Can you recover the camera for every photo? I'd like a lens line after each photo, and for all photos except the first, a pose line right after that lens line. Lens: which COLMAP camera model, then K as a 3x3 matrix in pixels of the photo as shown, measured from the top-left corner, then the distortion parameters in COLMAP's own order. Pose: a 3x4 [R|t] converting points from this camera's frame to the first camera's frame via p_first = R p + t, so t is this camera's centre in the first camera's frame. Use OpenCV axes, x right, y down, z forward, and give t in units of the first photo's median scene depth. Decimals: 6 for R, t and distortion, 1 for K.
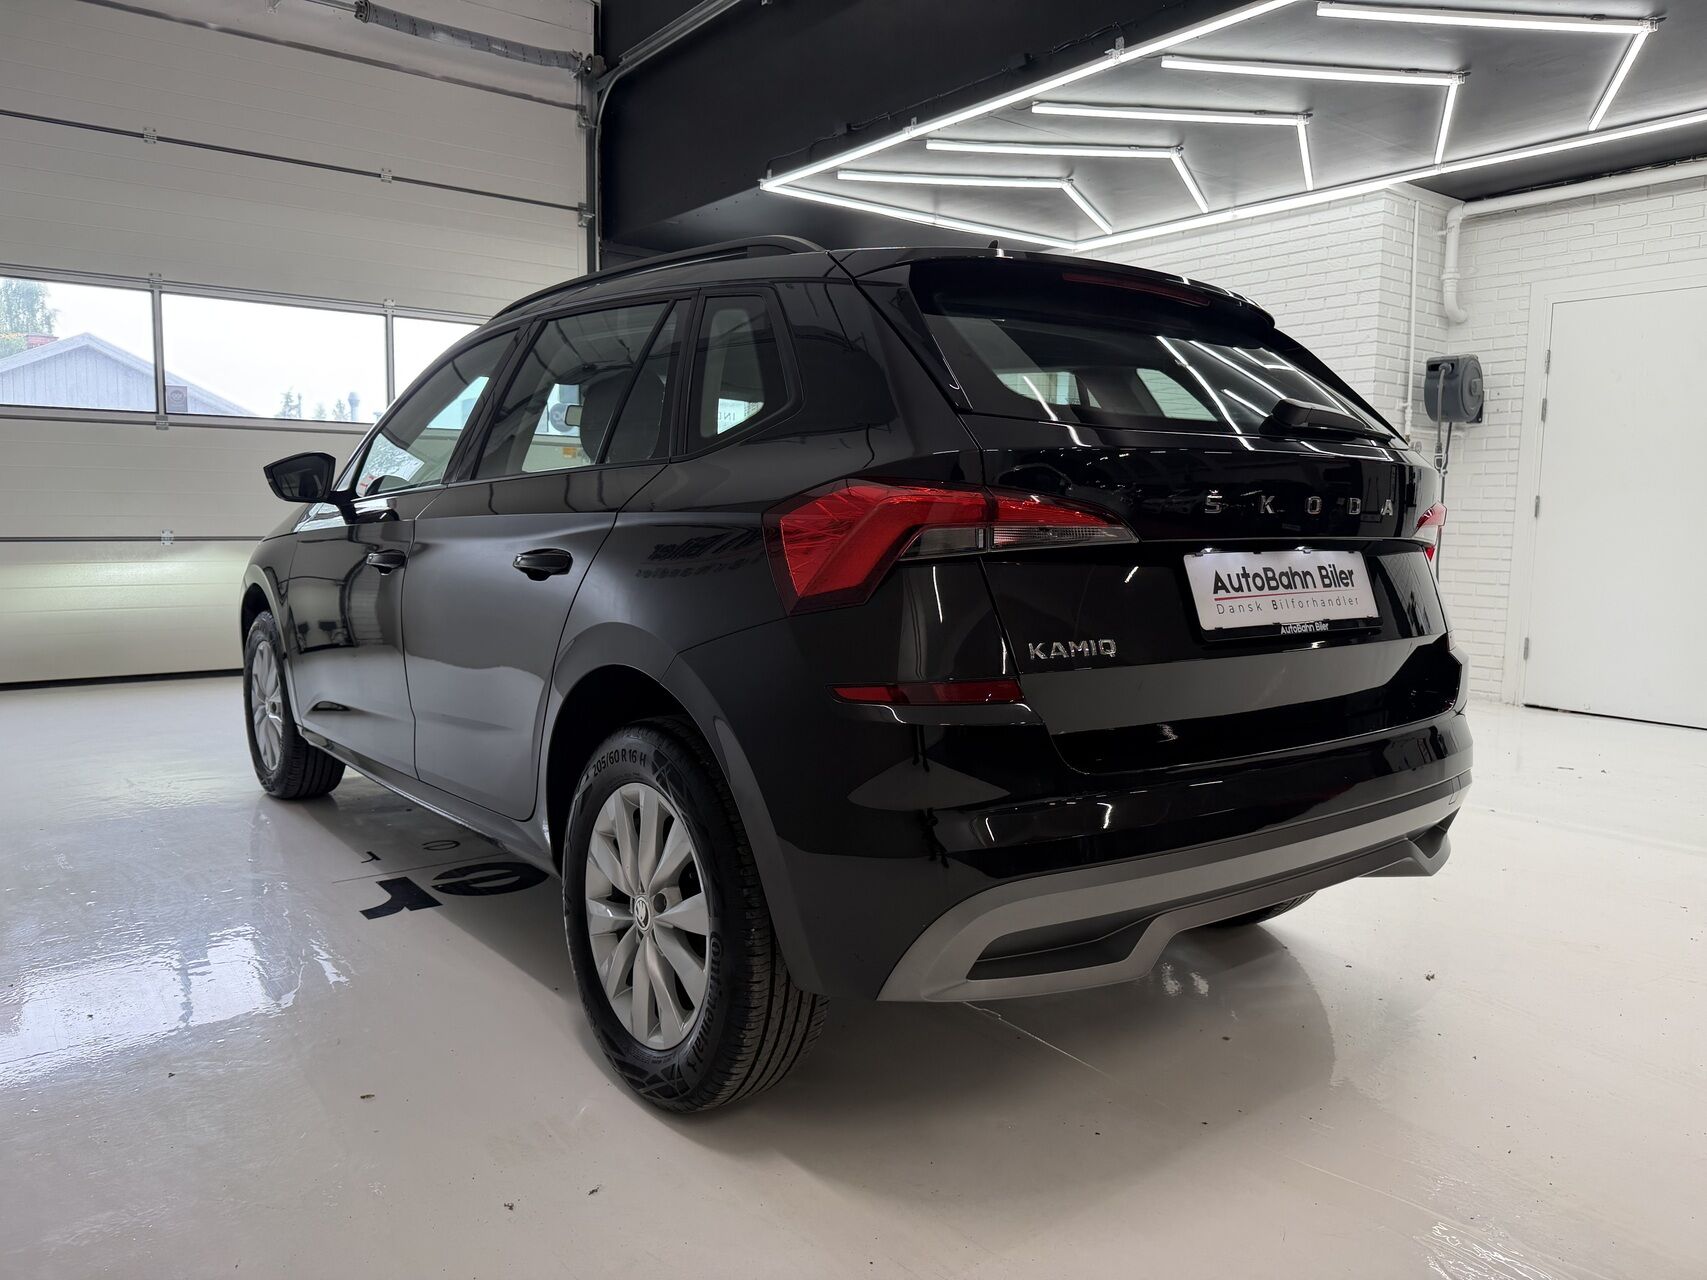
lens RADIAL K [[1207.3, 0, 853.5], [0, 1207.3, 640.0], [0, 0, 1]] dist [0.015119, -0.009058]
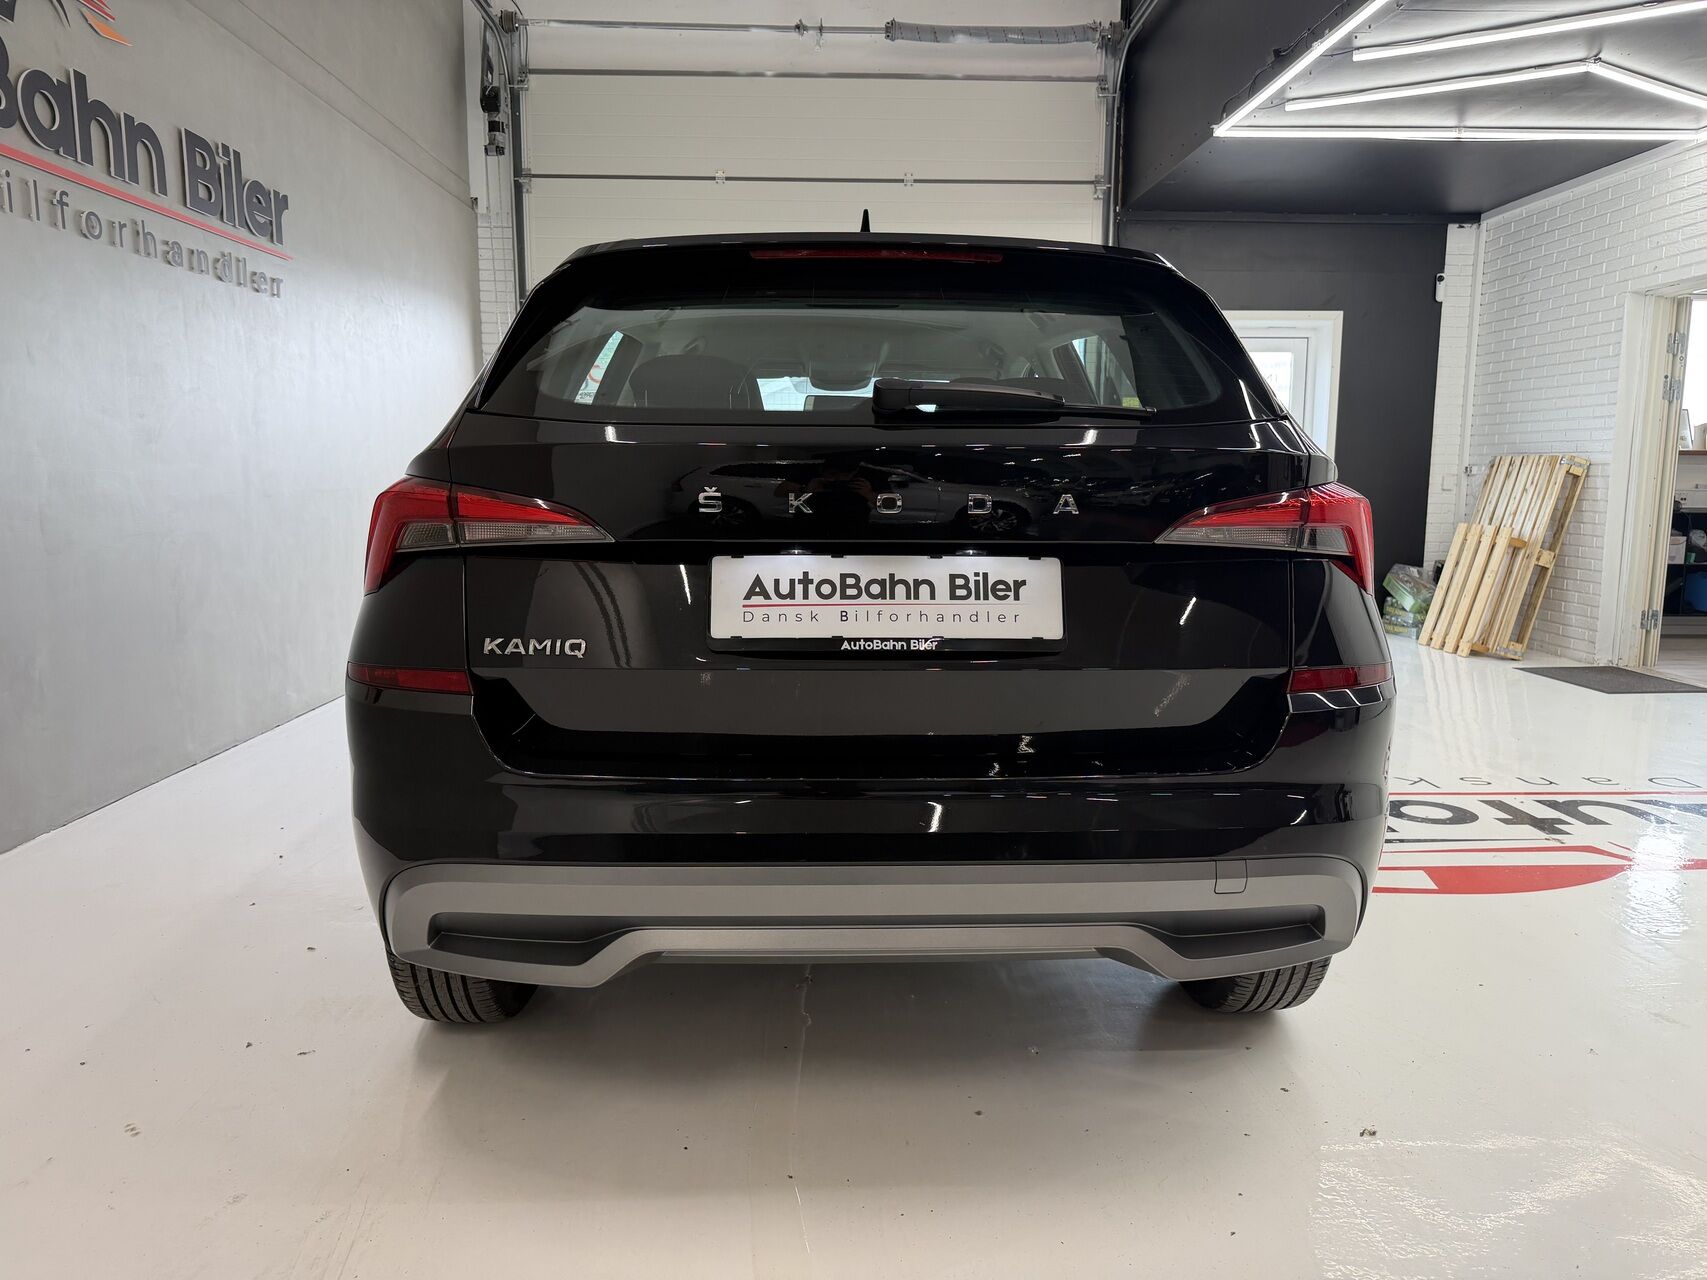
lens RADIAL K [[1194.0, 0, 865.7], [0, 1194.0, 629.7], [0, 0, 1]] dist [0.069551, -0.066890]
pose [[0.820580, 0.068945, -0.567357, 0.821385], [-0.057865, 0.997618, 0.037539, -0.050680], [0.568594, 0.002027, 0.822616, 0.282115]]
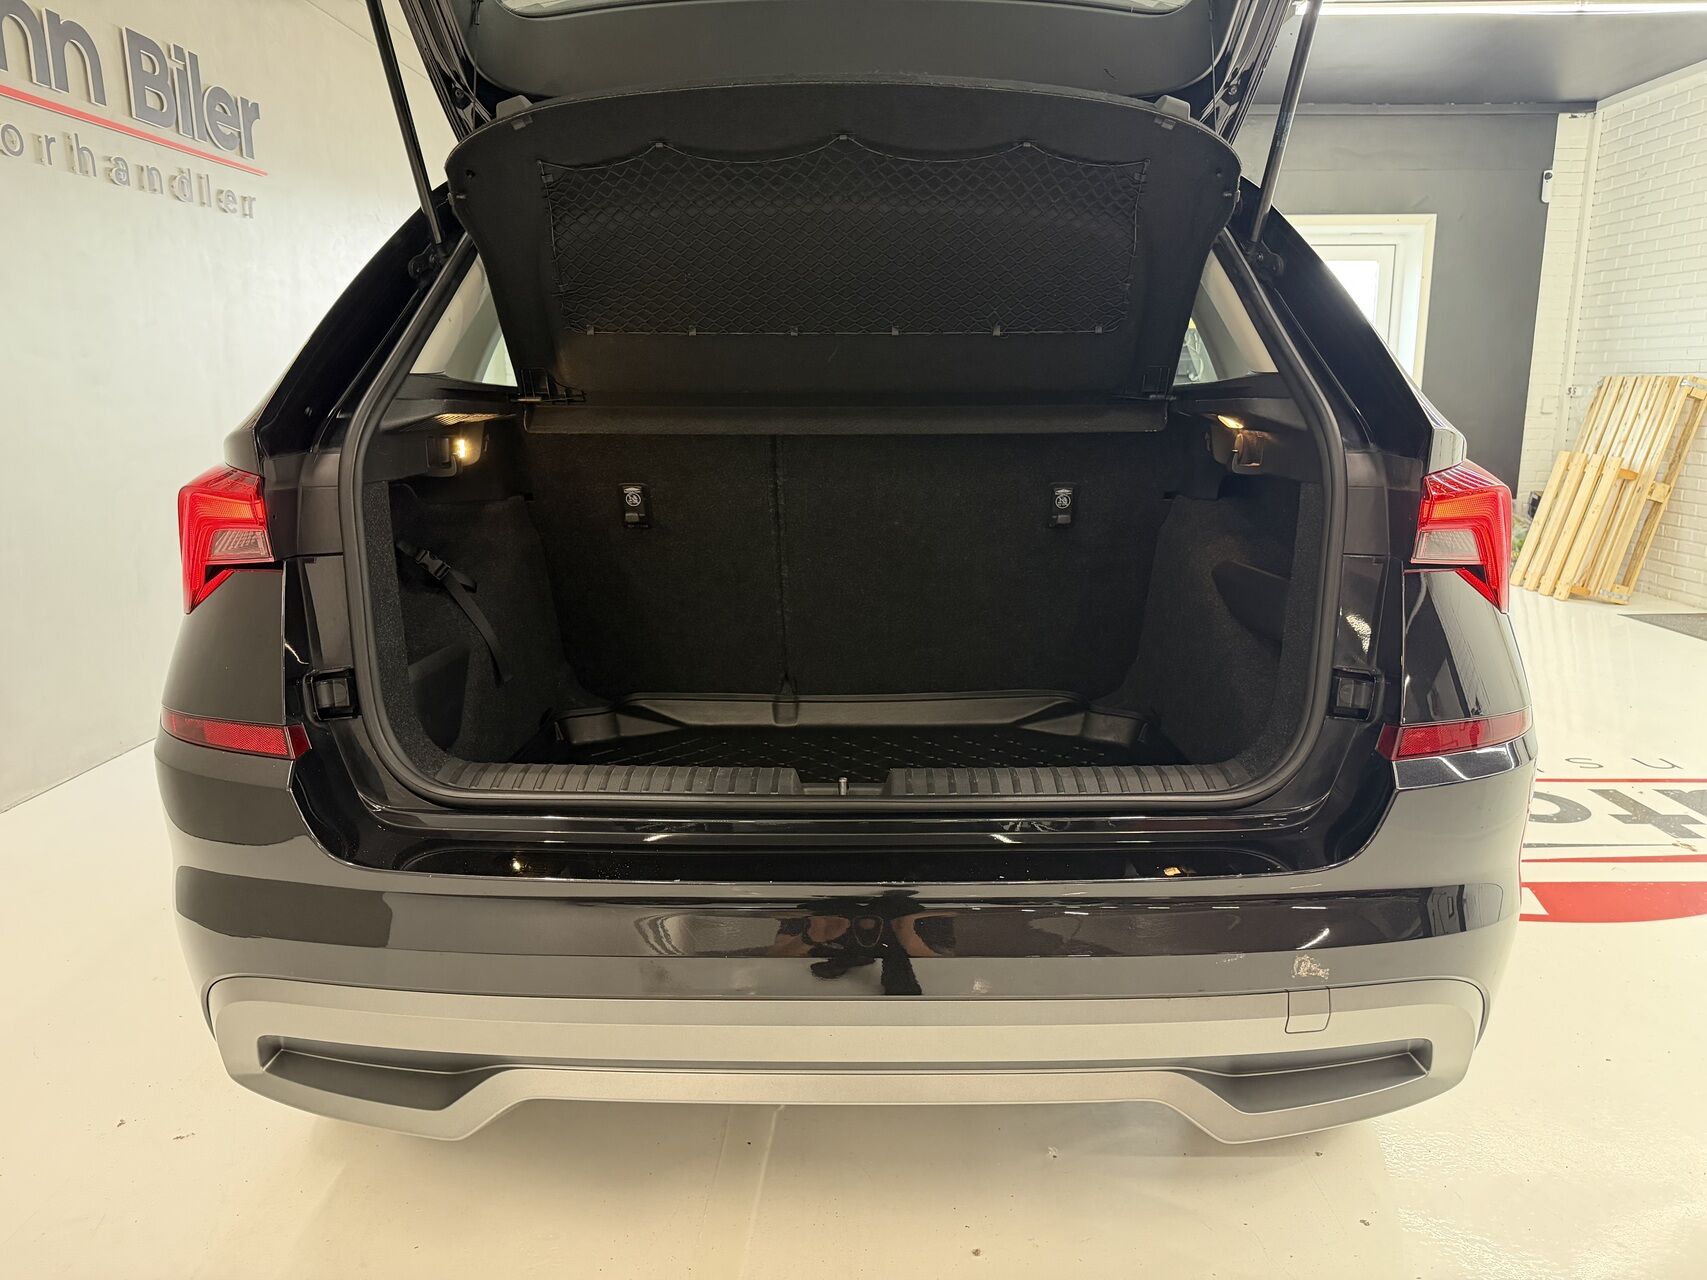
lens RADIAL K [[1194.0, 0, 865.7], [0, 1194.0, 629.7], [0, 0, 1]] dist [0.069551, -0.066890]
pose [[0.791480, 0.109462, -0.601313, 0.737573], [-0.055072, 0.992602, 0.108204, -0.111691], [0.608709, -0.052526, 0.791653, 0.500734]]
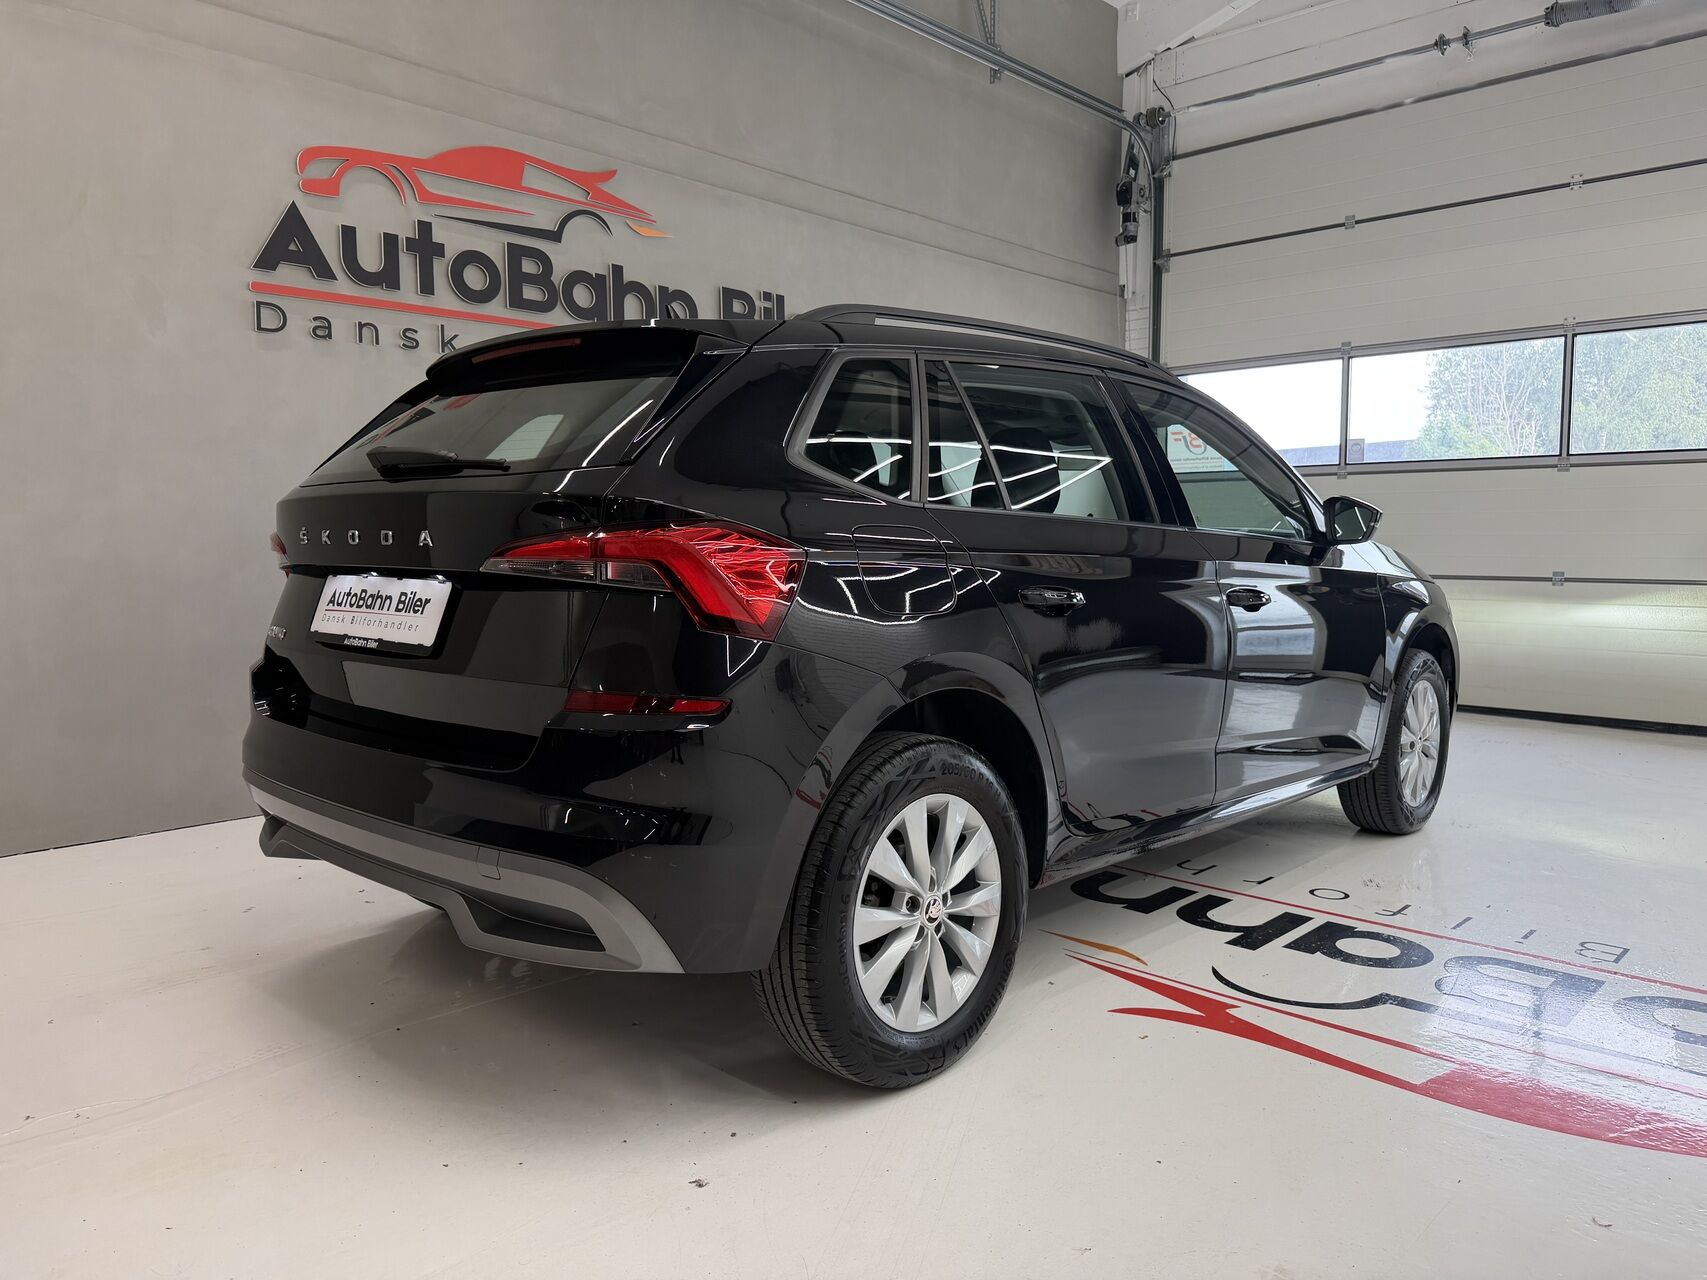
lens RADIAL K [[1227.3, 0, 876.6], [0, 1227.3, 638.2], [0, 0, 1]] dist [0.048881, -0.081978]
pose [[0.180995, 0.067801, -0.981144, 1.588060], [-0.106122, 0.993142, 0.049053, -0.121929], [0.977742, 0.095243, 0.186949, 1.231618]]
